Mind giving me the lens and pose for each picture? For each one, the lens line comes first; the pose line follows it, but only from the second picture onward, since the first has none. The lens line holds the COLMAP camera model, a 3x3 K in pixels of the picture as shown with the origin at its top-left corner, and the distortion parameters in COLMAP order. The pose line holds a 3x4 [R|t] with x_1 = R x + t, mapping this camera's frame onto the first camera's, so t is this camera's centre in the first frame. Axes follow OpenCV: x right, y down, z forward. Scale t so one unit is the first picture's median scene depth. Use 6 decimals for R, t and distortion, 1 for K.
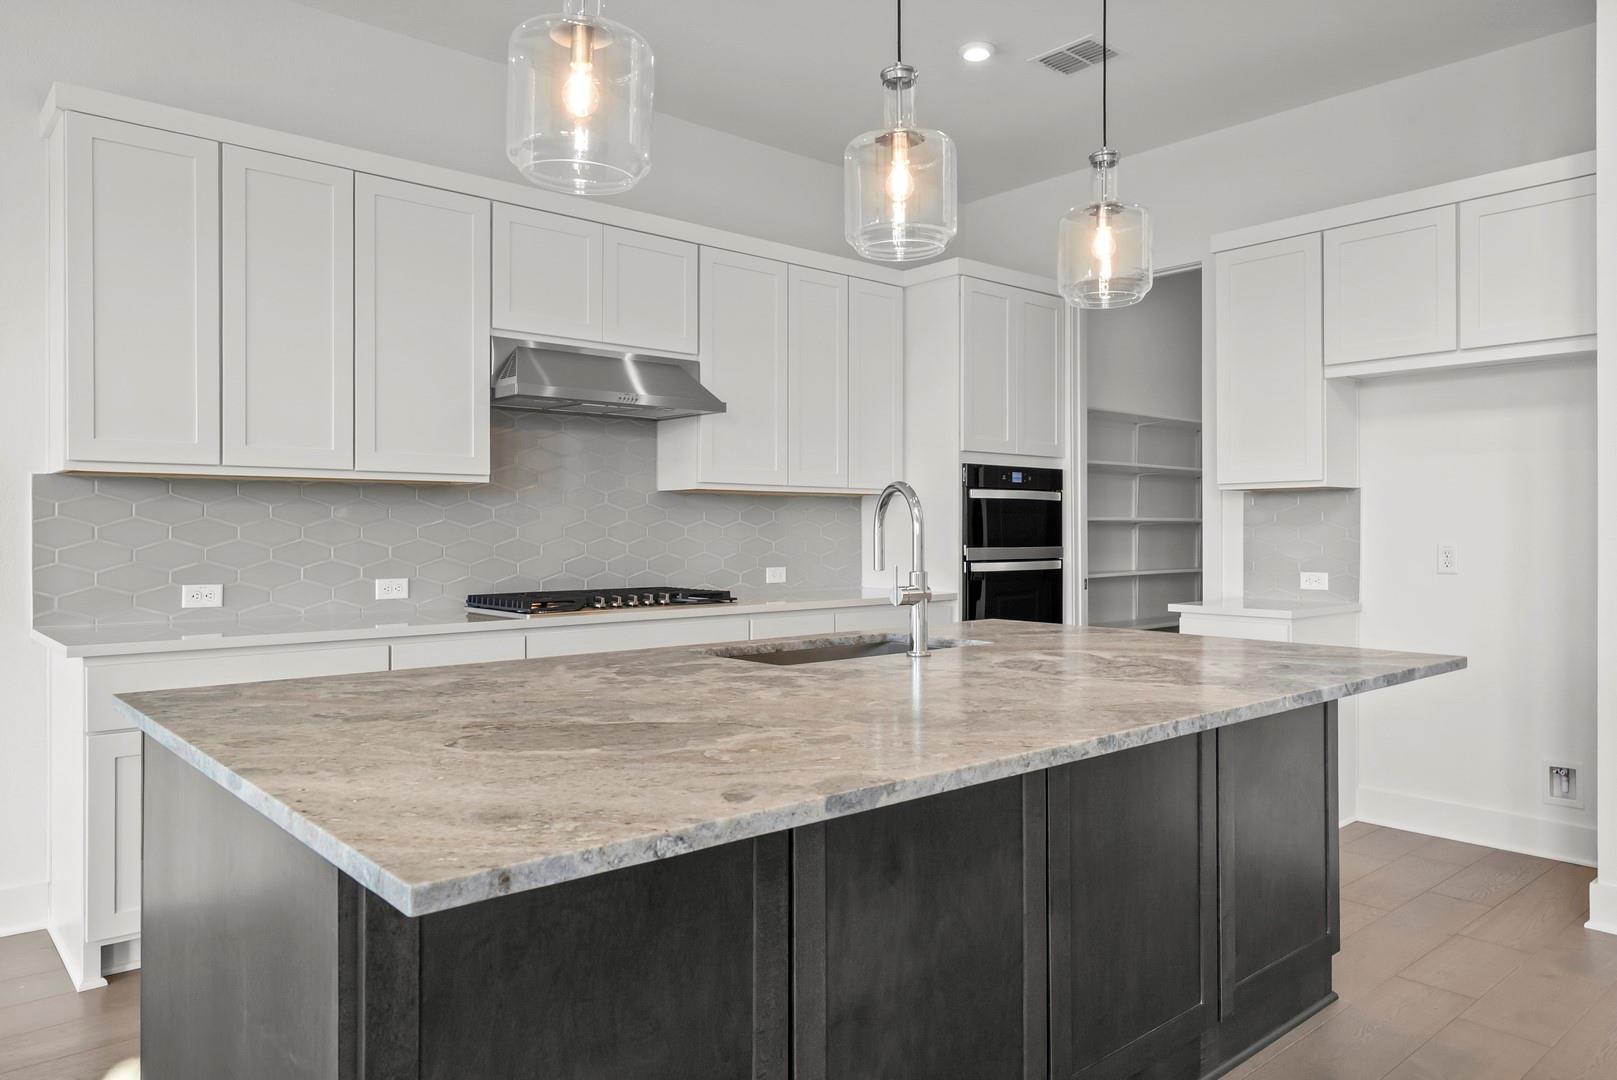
lens RADIAL K [[1092.8, 0, 808.5], [0, 1092.8, 540.0], [0, 0, 1]] dist [0.006338, 0.001097]
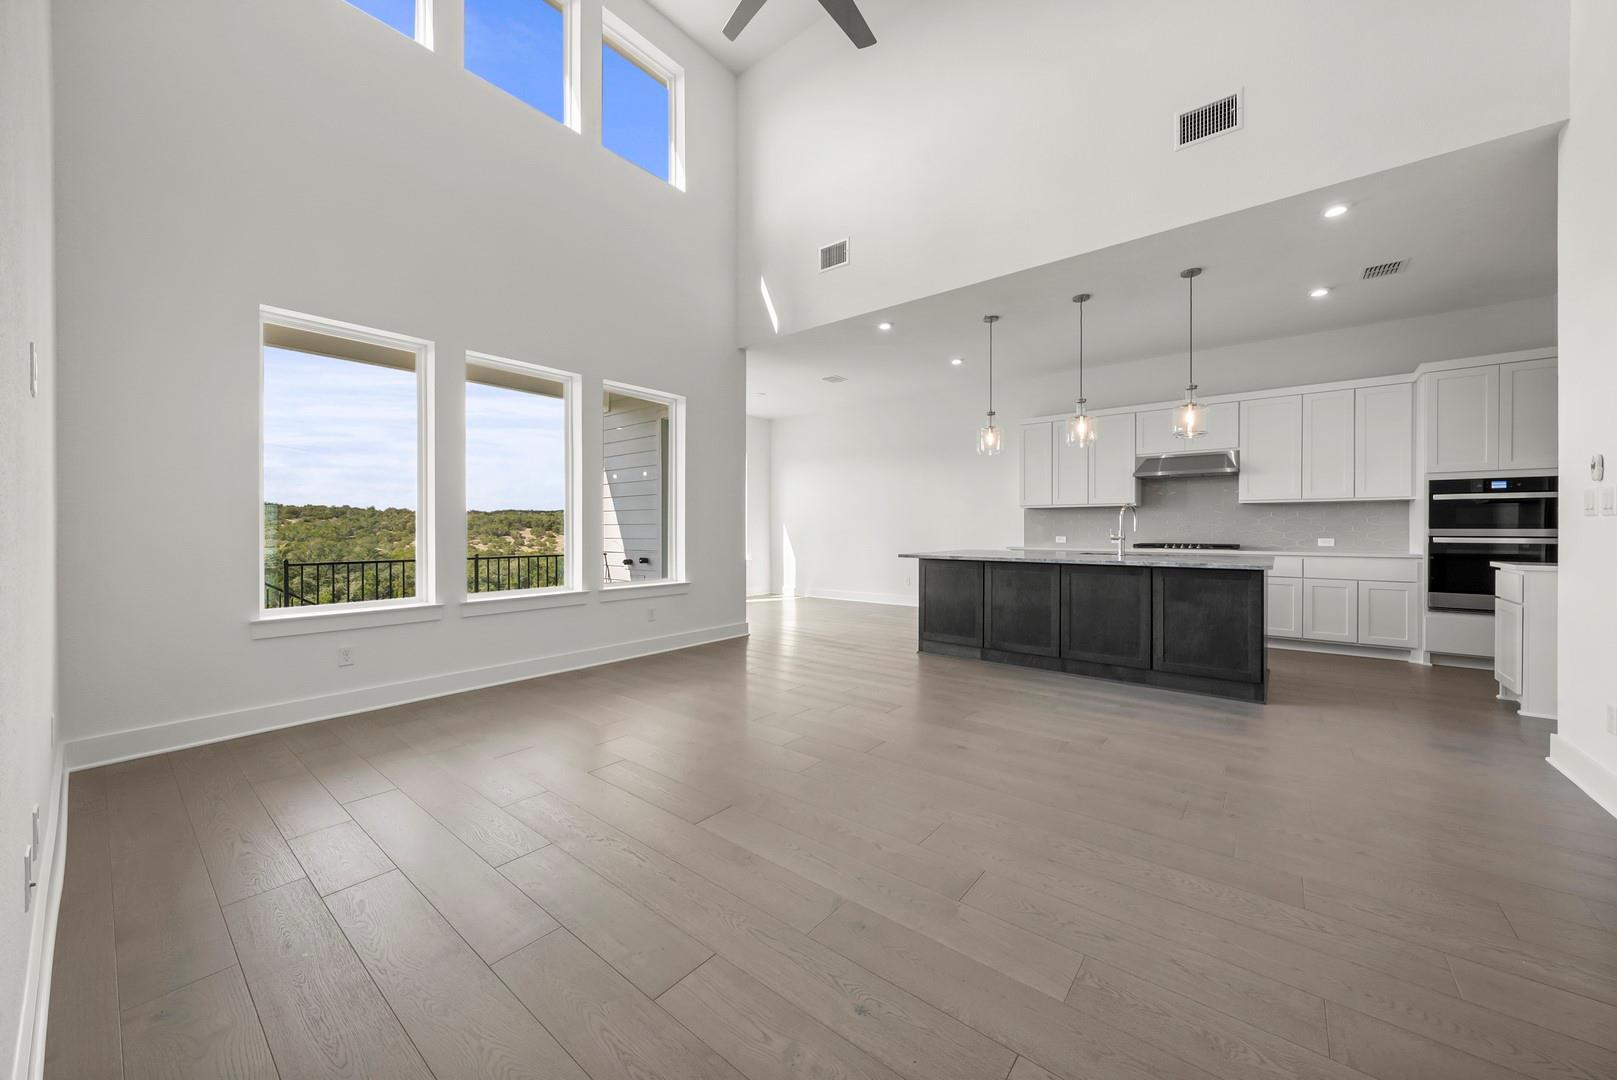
lens RADIAL K [[587.1, 0, 808.5], [0, 587.1, 540.0], [0, 0, 1]] dist [0.000273, 0.000062]
pose [[0.170145, 0.019800, -0.985220, 1.051579], [-0.010150, 0.999780, 0.018340, 0.021544], [0.985367, 0.006879, 0.170308, -0.159748]]
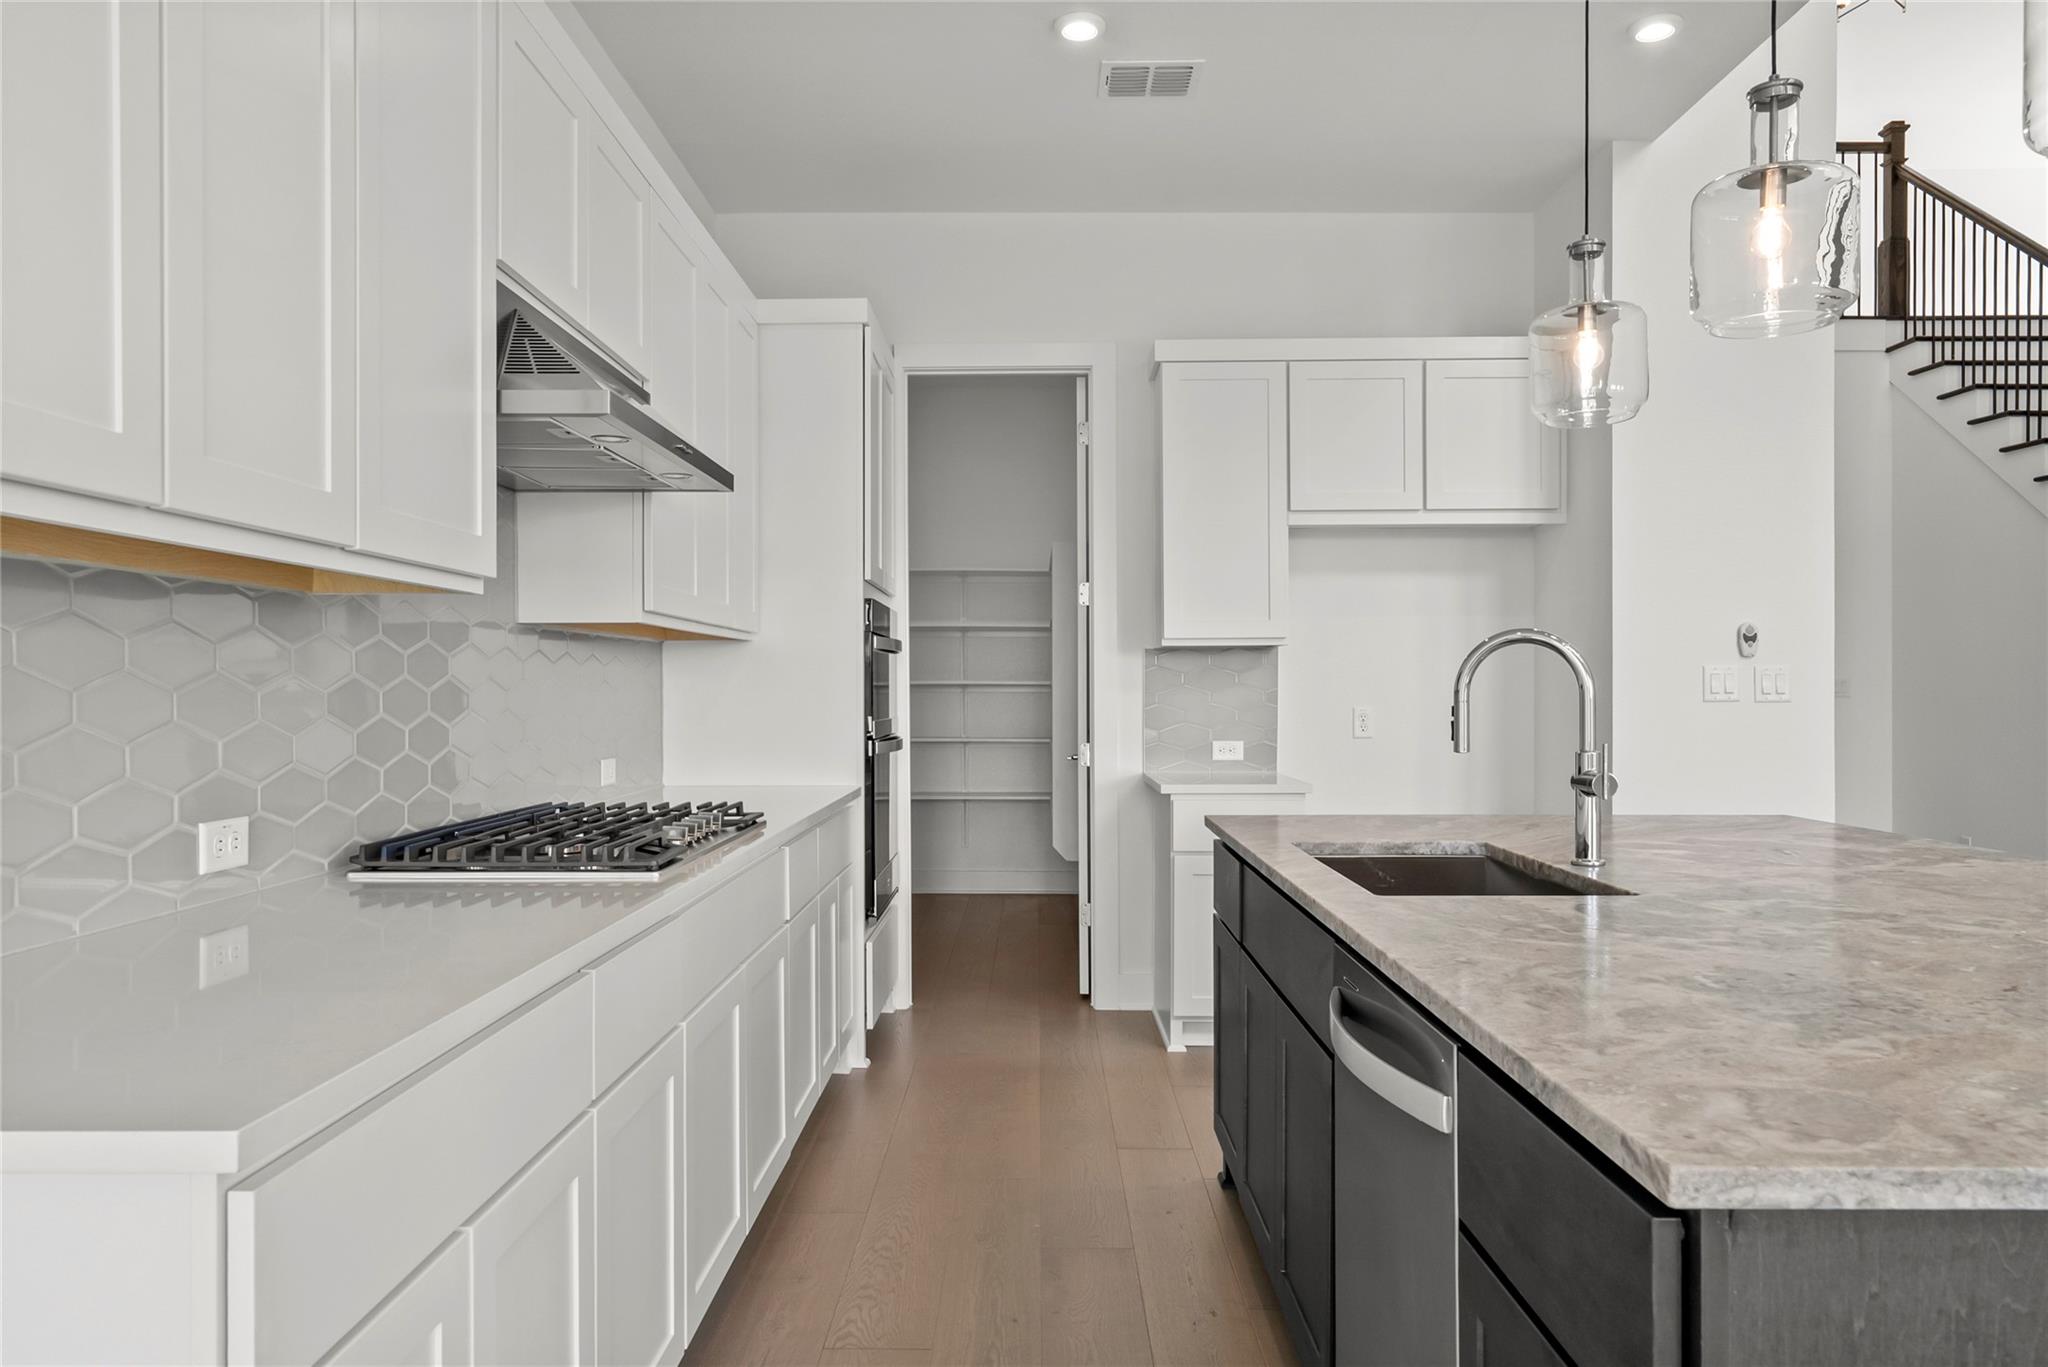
lens RADIAL K [[1384.1, 0, 1024.0], [0, 1384.1, 683.5], [0, 0, 1]] dist [0.006338, 0.001097]
pose [[0.669812, 0.003771, 0.742521, -0.513232], [0.003371, 0.999961, -0.008119, -0.008786], [-0.742523, 0.007941, 0.669774, 0.397794]]
